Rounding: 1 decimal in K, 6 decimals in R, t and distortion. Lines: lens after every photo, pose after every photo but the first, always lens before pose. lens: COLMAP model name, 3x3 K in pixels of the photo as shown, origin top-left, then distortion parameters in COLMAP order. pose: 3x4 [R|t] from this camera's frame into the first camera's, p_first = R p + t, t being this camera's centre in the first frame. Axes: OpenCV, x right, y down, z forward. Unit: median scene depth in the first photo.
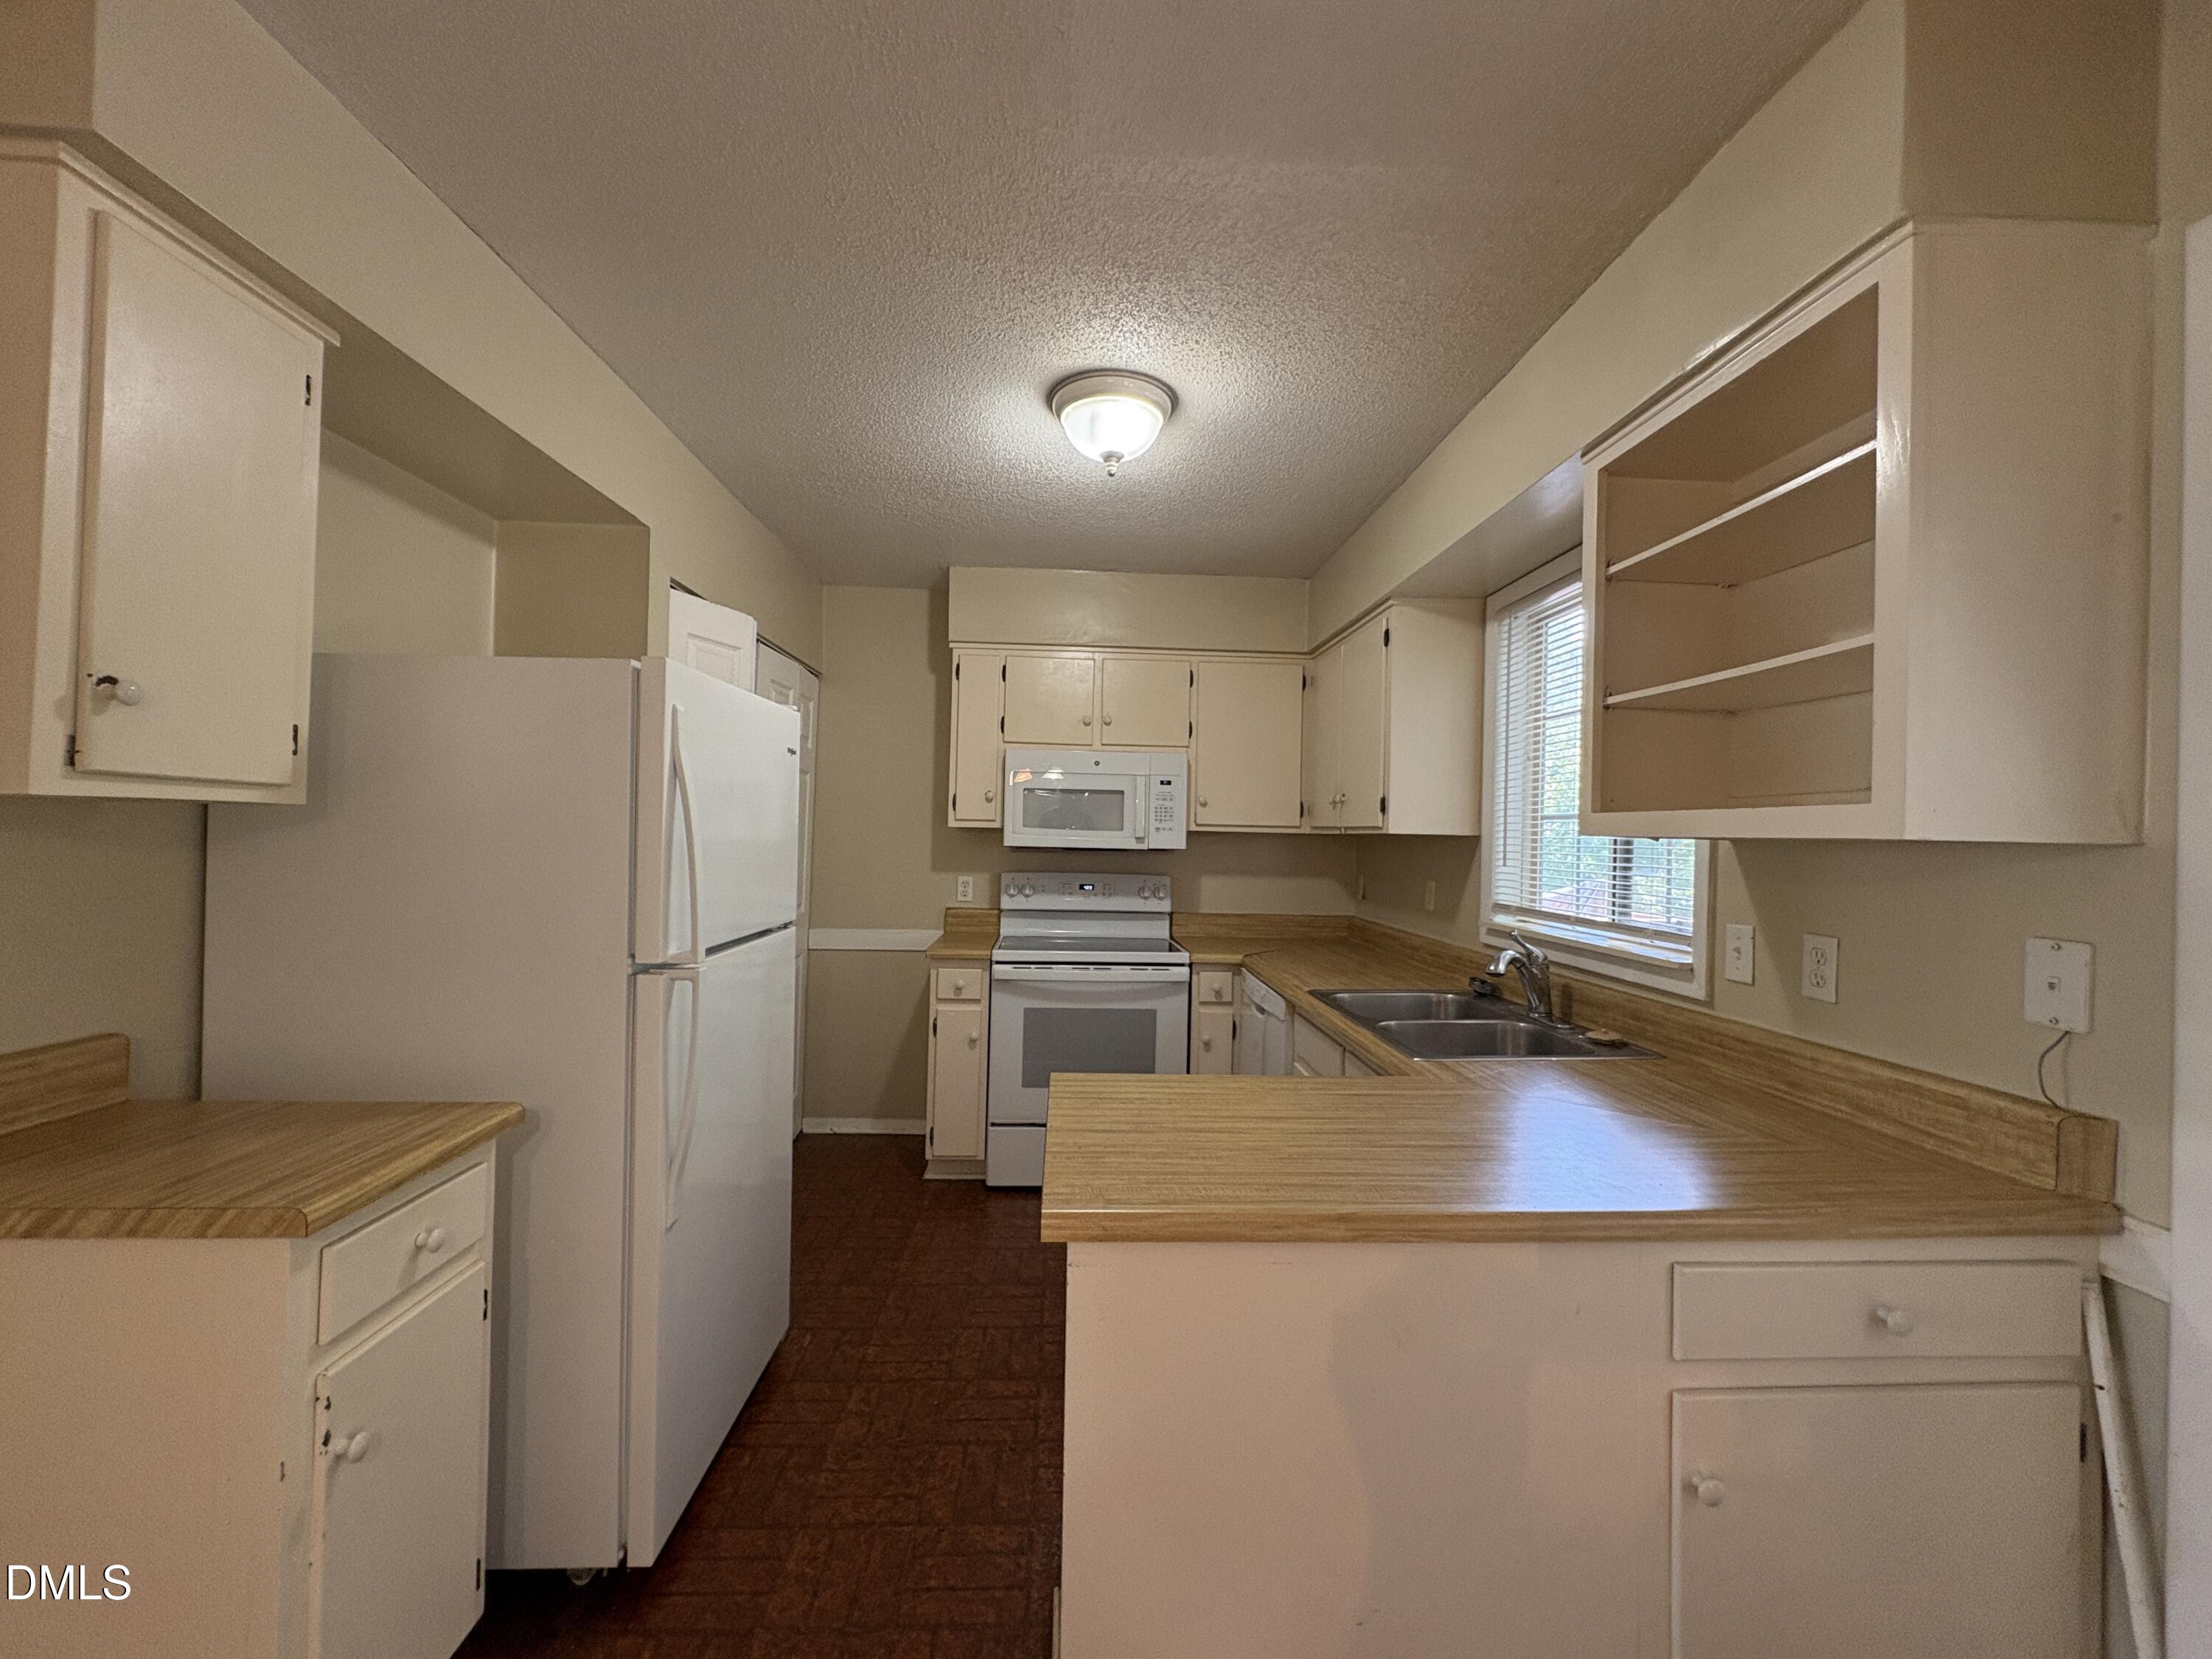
lens RADIAL K [[881.5, 0, 1106.0], [0, 881.5, 829.5], [0, 0, 1]] dist [-0.000944, -0.000817]
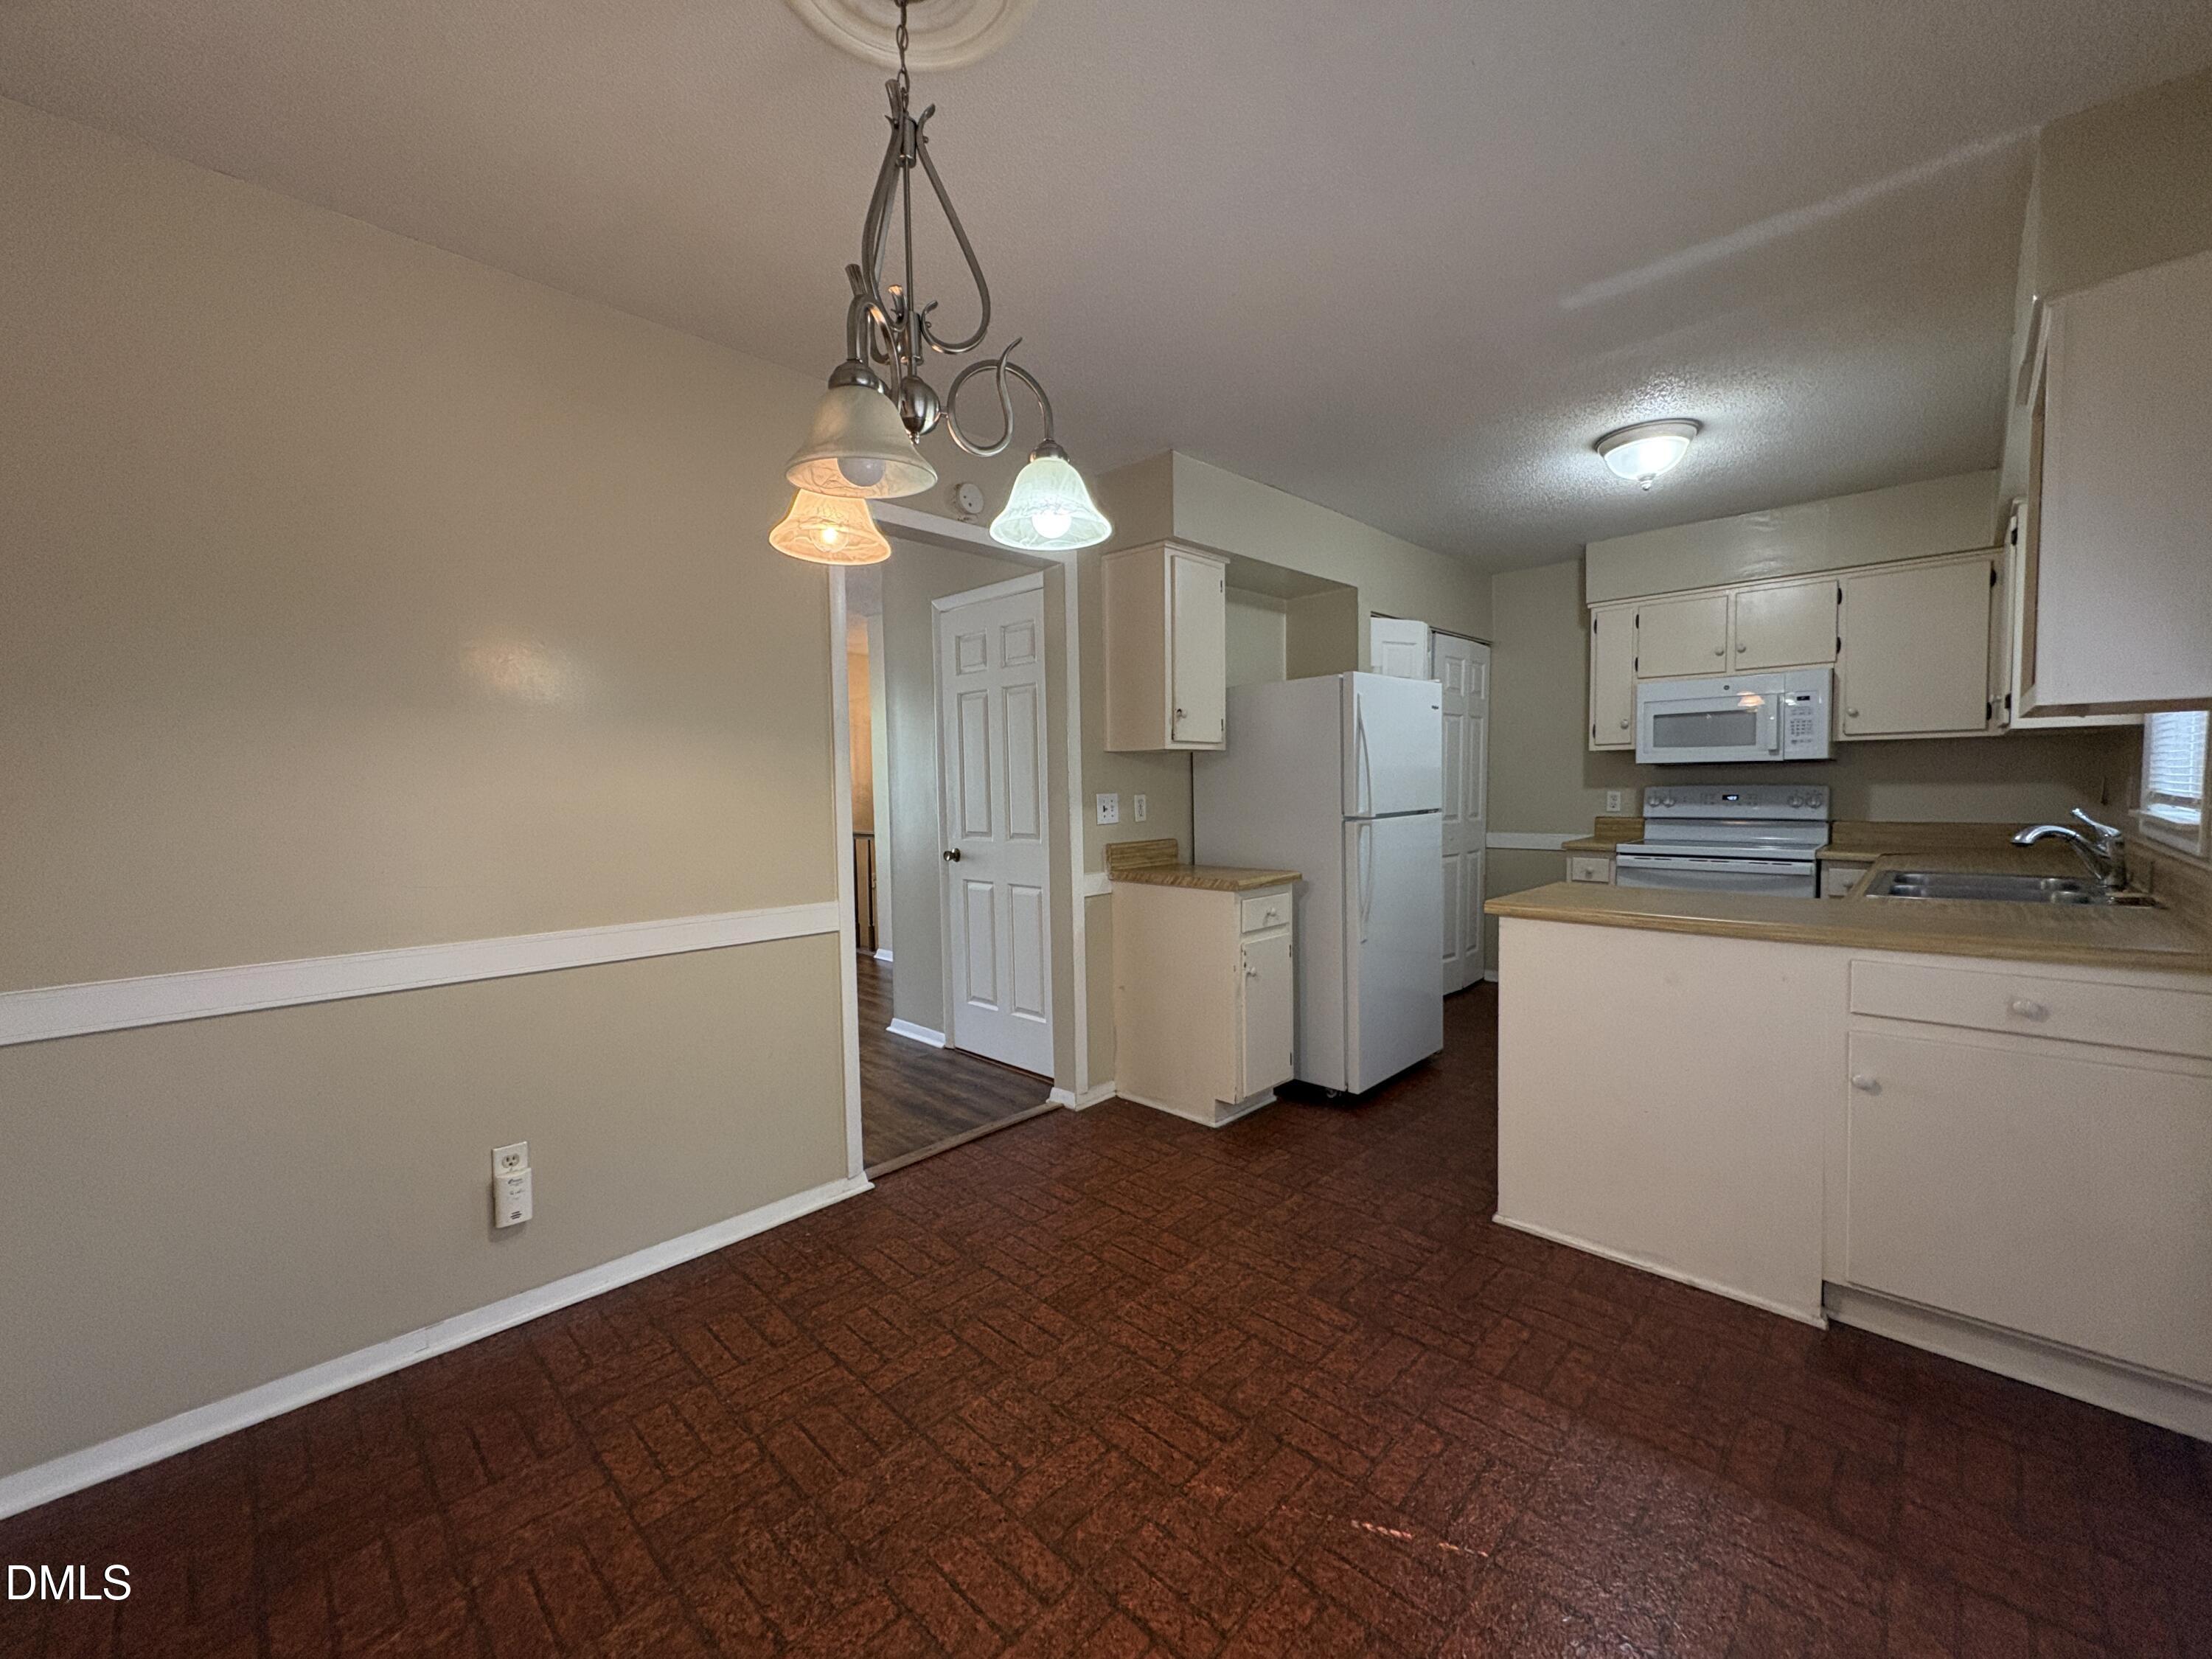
lens RADIAL K [[881.5, 0, 1106.0], [0, 881.5, 829.5], [0, 0, 1]] dist [-0.000944, -0.000817]
pose [[0.685001, 0.004439, -0.728529, 0.295579], [0.037975, 0.998404, 0.041790, 0.033553], [0.727552, -0.056292, 0.683739, -0.418526]]
